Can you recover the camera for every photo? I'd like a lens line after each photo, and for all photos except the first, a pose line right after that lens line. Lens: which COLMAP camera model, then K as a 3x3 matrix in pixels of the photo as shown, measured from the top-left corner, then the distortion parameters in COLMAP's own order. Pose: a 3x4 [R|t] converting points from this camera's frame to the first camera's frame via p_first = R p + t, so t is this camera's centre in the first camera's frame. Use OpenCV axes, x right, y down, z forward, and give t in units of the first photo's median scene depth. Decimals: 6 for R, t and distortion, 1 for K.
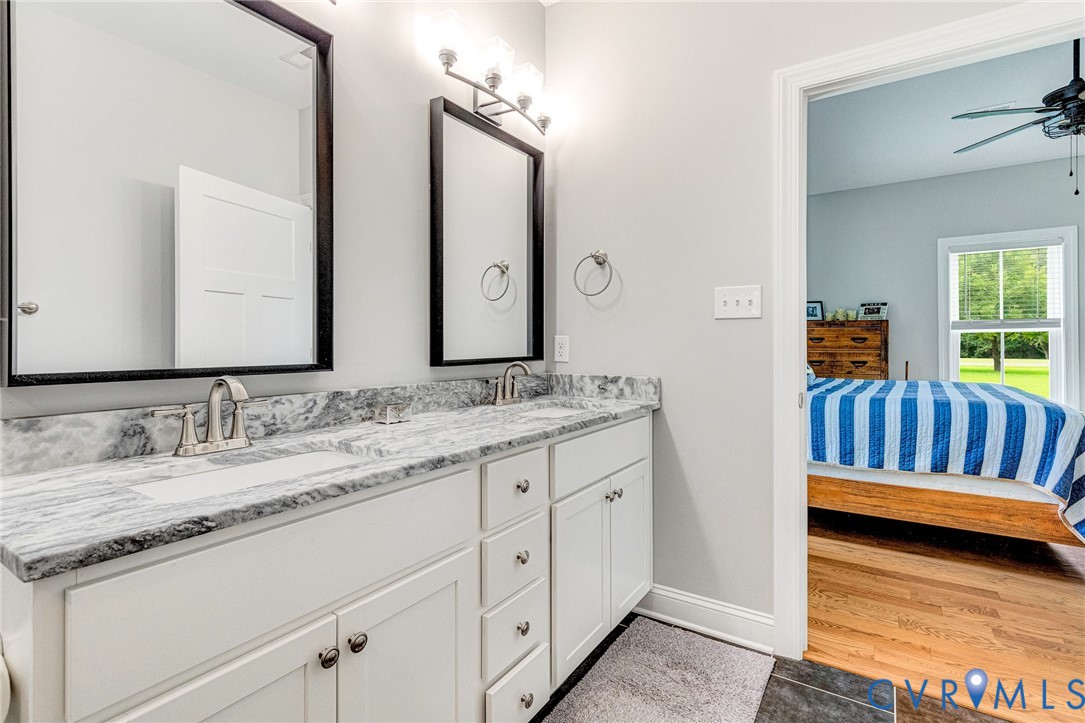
lens RADIAL K [[511.0, 0, 552.9], [0, 511.0, 340.9], [0, 0, 1]] dist [0.012846, -0.001915]
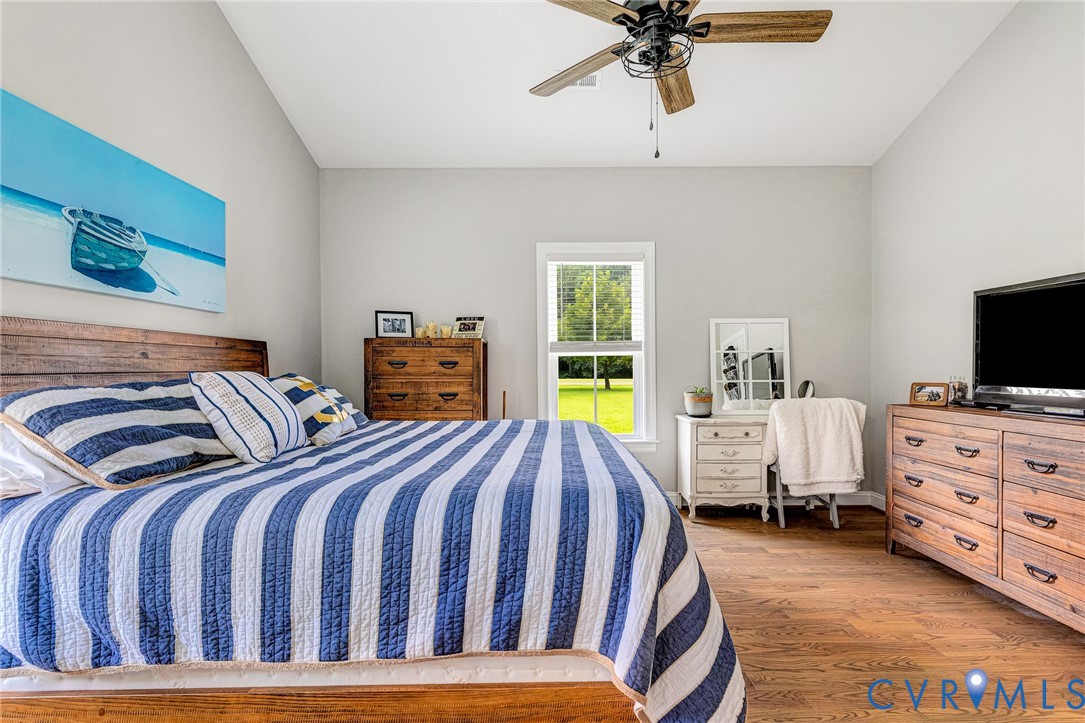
lens RADIAL K [[511.0, 0, 545.3], [0, 511.0, 370.7], [0, 0, 1]] dist [0.012846, -0.001915]
pose [[0.832846, -0.008303, 0.553442, 0.600908], [0.002413, 0.999932, 0.011370, -0.001722], [-0.553499, -0.008134, 0.832810, 0.603758]]
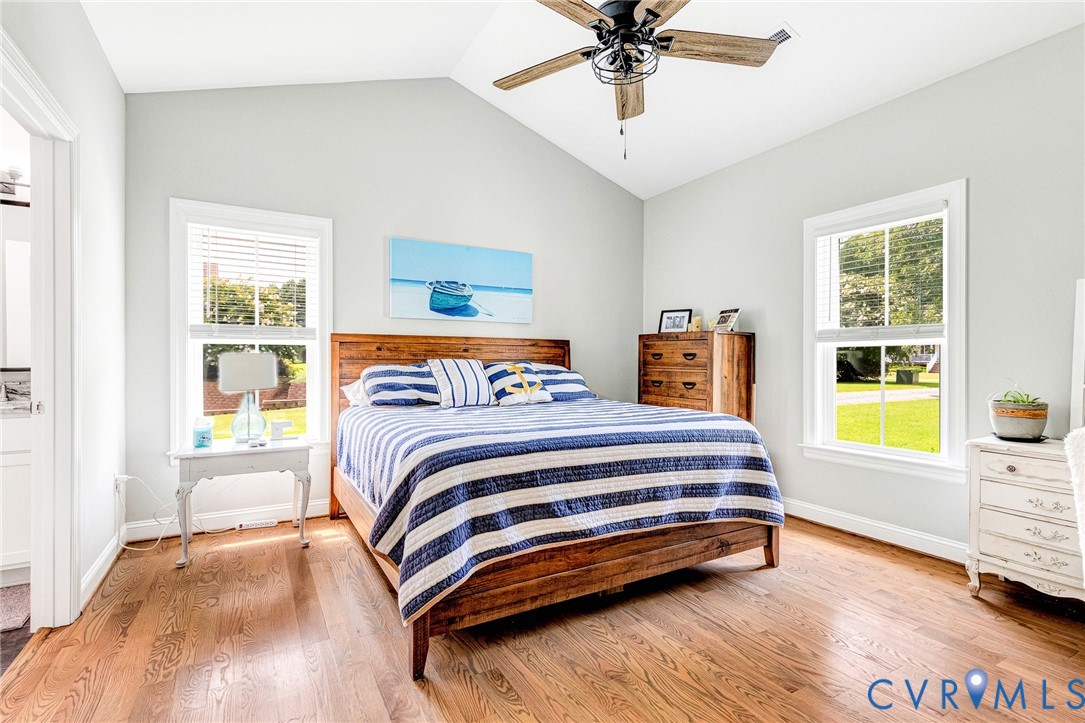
lens RADIAL K [[511.0, 0, 548.5], [0, 511.0, 357.4], [0, 0, 1]] dist [0.012846, -0.001915]
pose [[0.896551, 0.002197, -0.442936, 1.496113], [-0.002897, 0.999995, -0.000905, 0.003105], [0.442932, 0.002094, 0.896553, 0.353010]]
